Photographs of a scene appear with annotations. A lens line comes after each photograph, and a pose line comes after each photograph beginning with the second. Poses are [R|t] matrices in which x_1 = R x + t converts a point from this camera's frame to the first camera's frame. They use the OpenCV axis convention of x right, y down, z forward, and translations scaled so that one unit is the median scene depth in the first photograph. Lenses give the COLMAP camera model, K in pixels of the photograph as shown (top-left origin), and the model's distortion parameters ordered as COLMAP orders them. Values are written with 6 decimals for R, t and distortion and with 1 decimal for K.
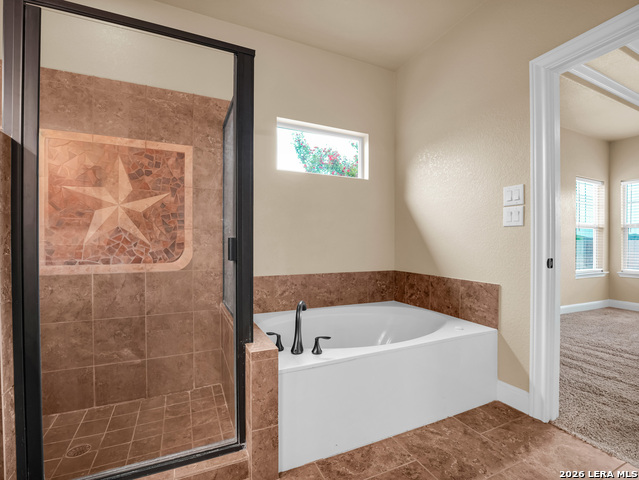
lens RADIAL K [[294.6, 0, 320.3], [0, 294.6, 245.8], [0, 0, 1]] dist [-0.023844, -0.000020]
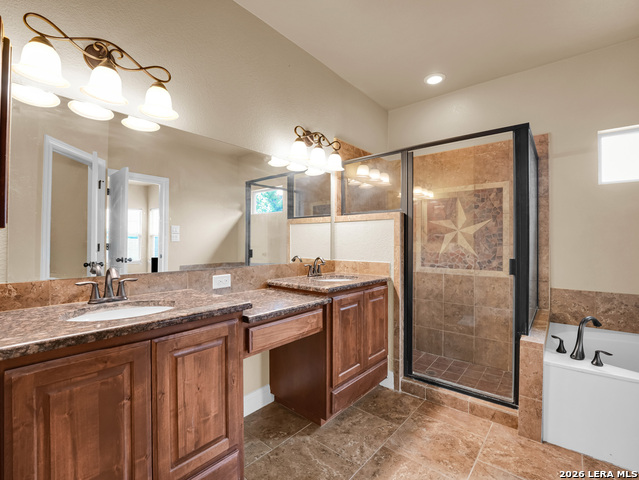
lens RADIAL K [[296.9, 0, 319.5], [0, 296.9, 240.0], [0, 0, 1]] dist [-0.024781, -0.000237]
pose [[0.420054, -0.007077, -0.907471, 0.418858], [-0.009635, 0.999878, -0.012257, -0.063746], [0.907448, 0.013892, 0.419935, -0.321744]]
